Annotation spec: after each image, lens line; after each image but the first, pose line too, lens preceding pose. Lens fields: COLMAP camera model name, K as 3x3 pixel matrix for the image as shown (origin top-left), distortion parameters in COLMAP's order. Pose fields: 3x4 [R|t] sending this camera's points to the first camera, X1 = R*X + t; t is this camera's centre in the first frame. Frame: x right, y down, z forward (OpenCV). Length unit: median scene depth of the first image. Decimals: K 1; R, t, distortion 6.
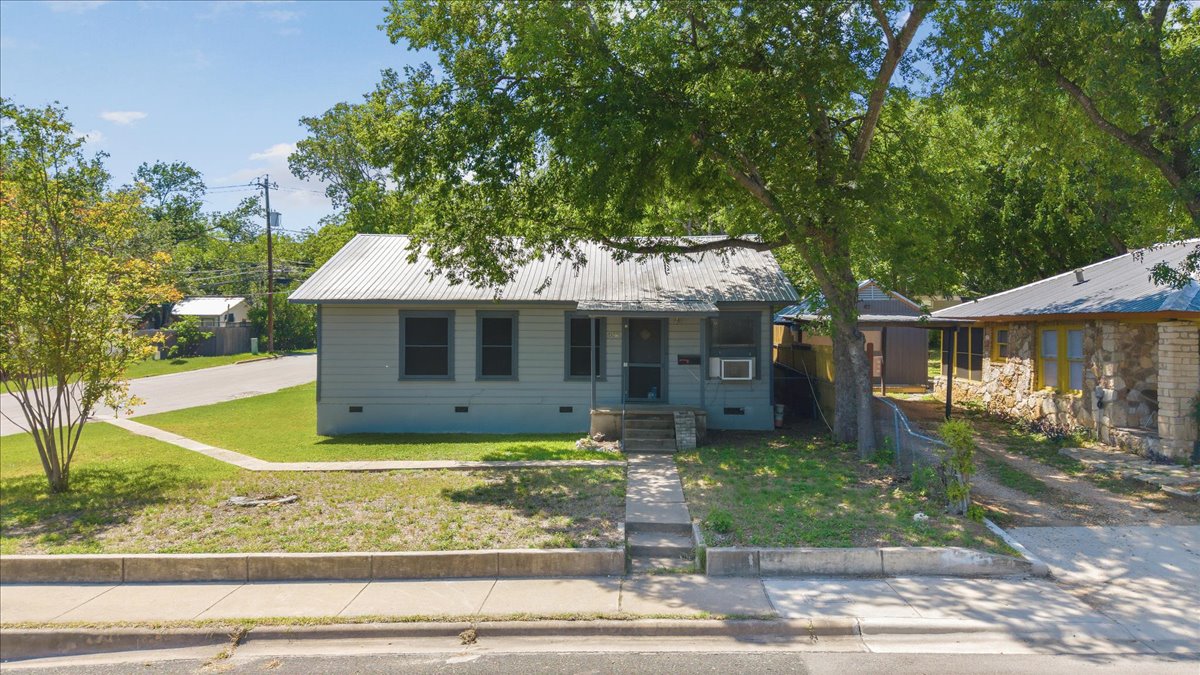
lens RADIAL K [[832.6, 0, 601.2], [0, 832.6, 357.5], [0, 0, 1]] dist [0.198171, -0.000226]
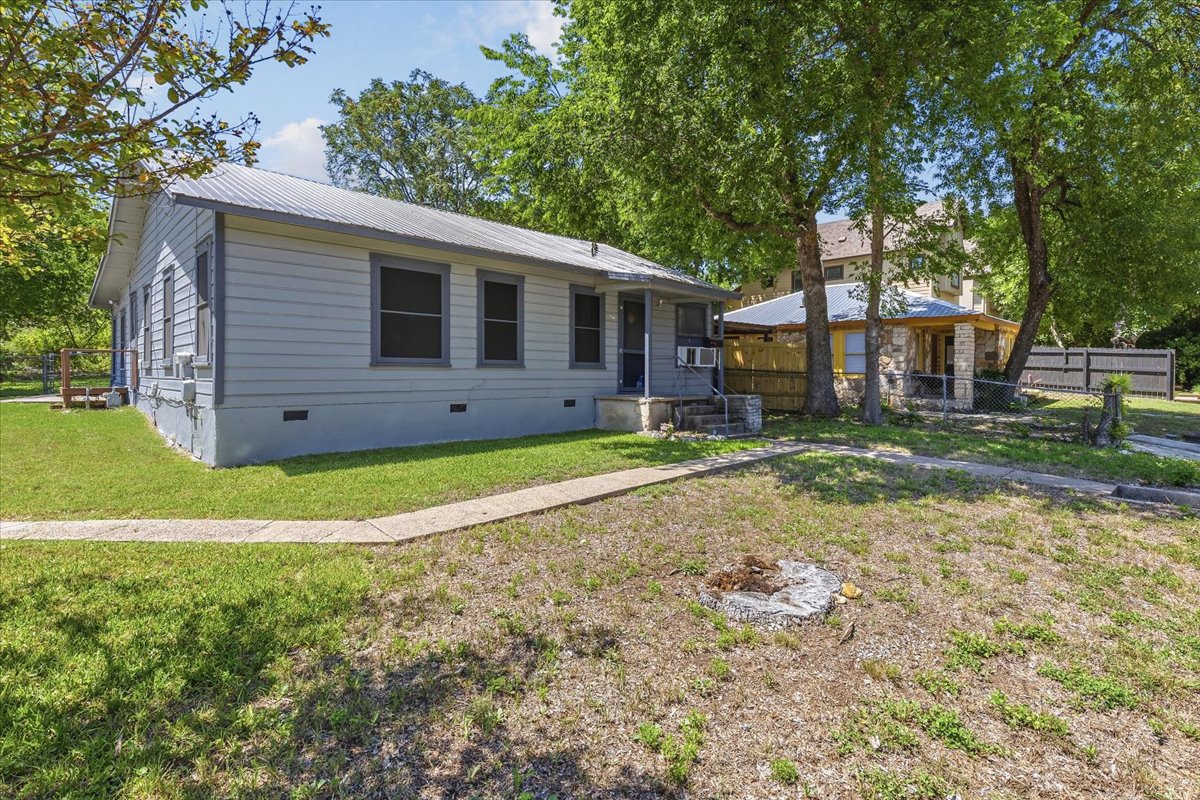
lens RADIAL K [[566.8, 0, 604.9], [0, 566.8, 383.2], [0, 0, 1]] dist [0.017623, -0.000161]
pose [[0.706313, -0.013760, 0.707766, -0.416375], [0.010260, 0.999905, 0.009201, 0.038056], [-0.707825, 0.000763, 0.706387, 0.579645]]
